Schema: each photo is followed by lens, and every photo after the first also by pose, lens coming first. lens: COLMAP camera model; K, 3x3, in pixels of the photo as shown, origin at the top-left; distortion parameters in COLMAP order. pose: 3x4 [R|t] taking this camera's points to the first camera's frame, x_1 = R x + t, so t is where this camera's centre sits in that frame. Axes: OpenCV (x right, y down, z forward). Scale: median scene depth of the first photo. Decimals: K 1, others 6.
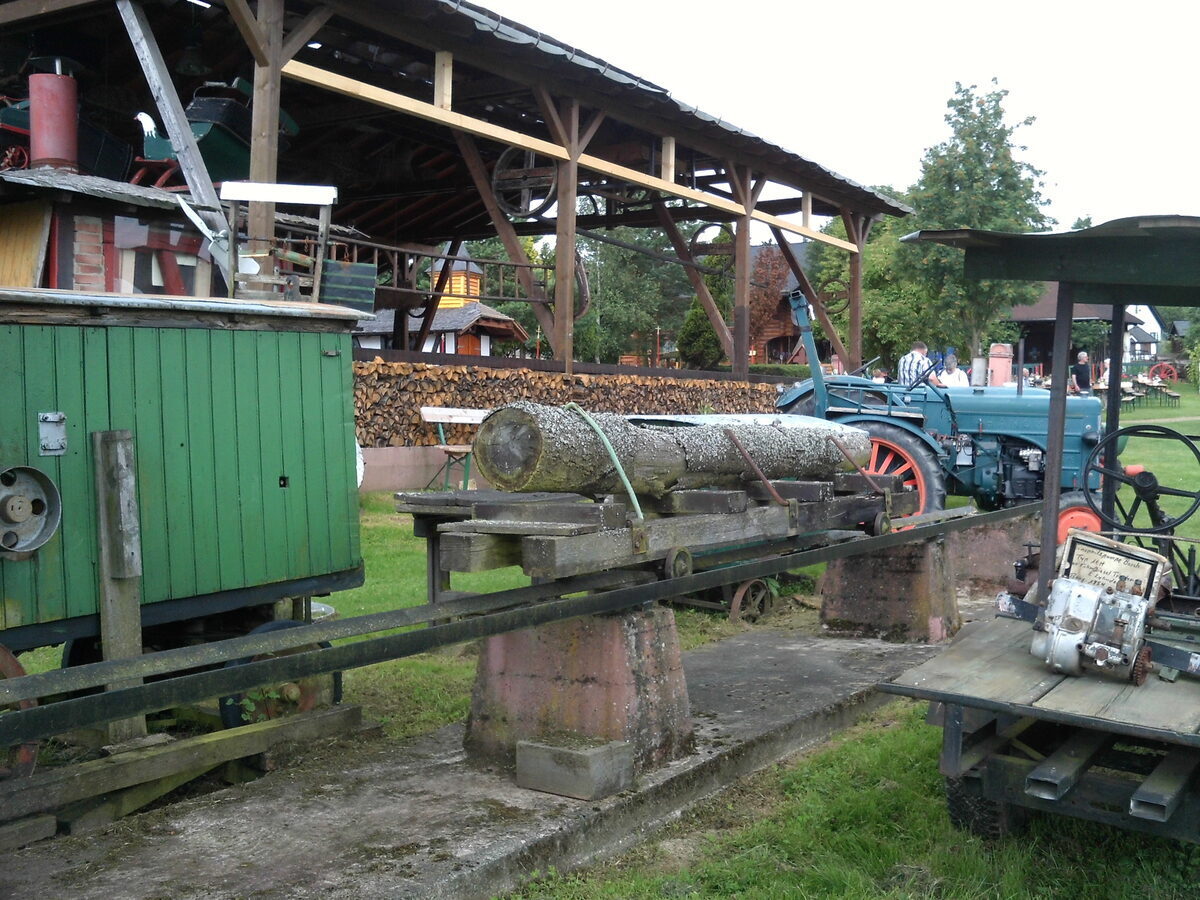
lens RADIAL K [[1245.1, 0, 600.0], [0, 1245.1, 450.0], [0, 0, 1]] dist [-0.057865, -0.019993]
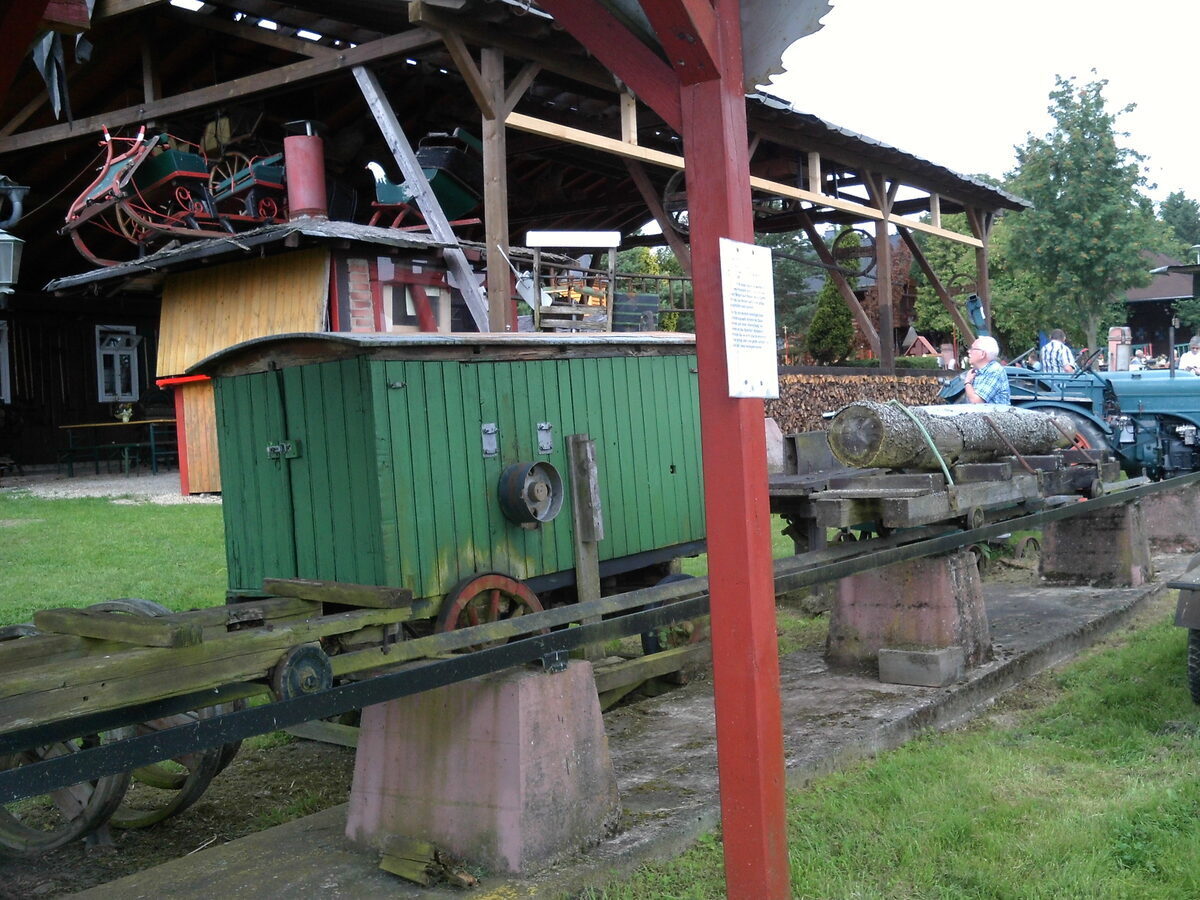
lens RADIAL K [[1292.0, 0, 598.3], [0, 1292.0, 405.7], [0, 0, 1]] dist [-0.182410, 0.222777]
pose [[0.997080, -0.042680, -0.063328, -0.141154], [0.040314, 0.998457, -0.038184, 0.004172], [0.064860, 0.035519, 0.997262, -0.219463]]
